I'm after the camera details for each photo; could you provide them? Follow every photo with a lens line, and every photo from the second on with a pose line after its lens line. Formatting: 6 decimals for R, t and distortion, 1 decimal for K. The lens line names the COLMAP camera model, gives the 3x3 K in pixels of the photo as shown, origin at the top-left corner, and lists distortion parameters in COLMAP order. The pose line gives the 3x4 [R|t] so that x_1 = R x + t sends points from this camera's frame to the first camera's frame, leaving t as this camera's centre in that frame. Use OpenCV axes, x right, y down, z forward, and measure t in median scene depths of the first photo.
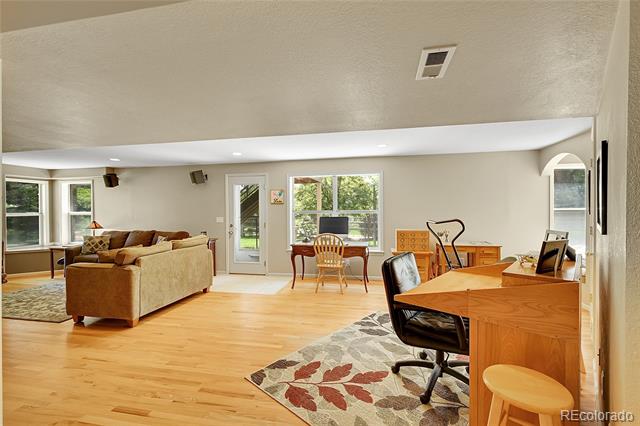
lens RADIAL K [[280.7, 0, 322.5], [0, 280.7, 212.8], [0, 0, 1]] dist [-0.002566, -0.001366]
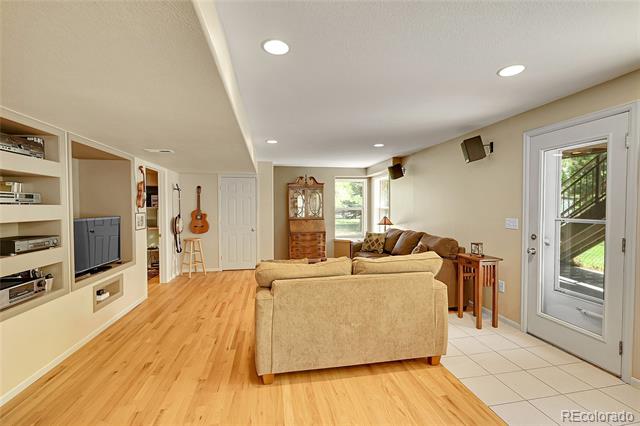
lens RADIAL K [[280.7, 0, 328.6], [0, 280.7, 213.2], [0, 0, 1]] dist [-0.002566, -0.001366]
pose [[0.383939, 0.025832, -0.922997, -0.021697], [-0.005804, 0.999656, 0.025564, -0.009380], [0.923340, -0.004458, 0.383957, 0.788284]]
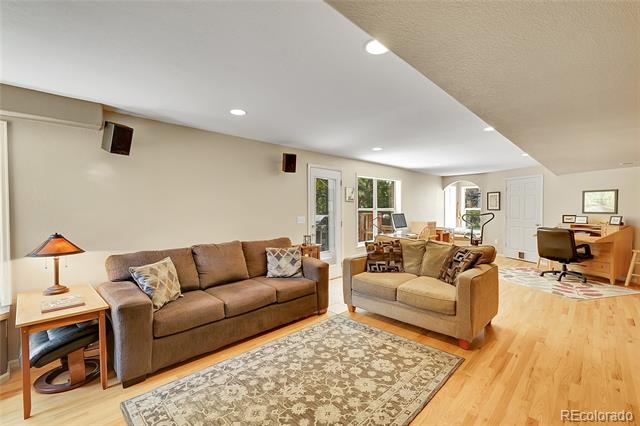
lens RADIAL K [[280.7, 0, 324.9], [0, 280.7, 216.1], [0, 0, 1]] dist [-0.002566, -0.001366]
pose [[0.553326, -0.019027, 0.832747, -1.622590], [0.011302, 0.999819, 0.015335, 0.003695], [-0.832888, 0.000926, 0.553441, 0.835849]]
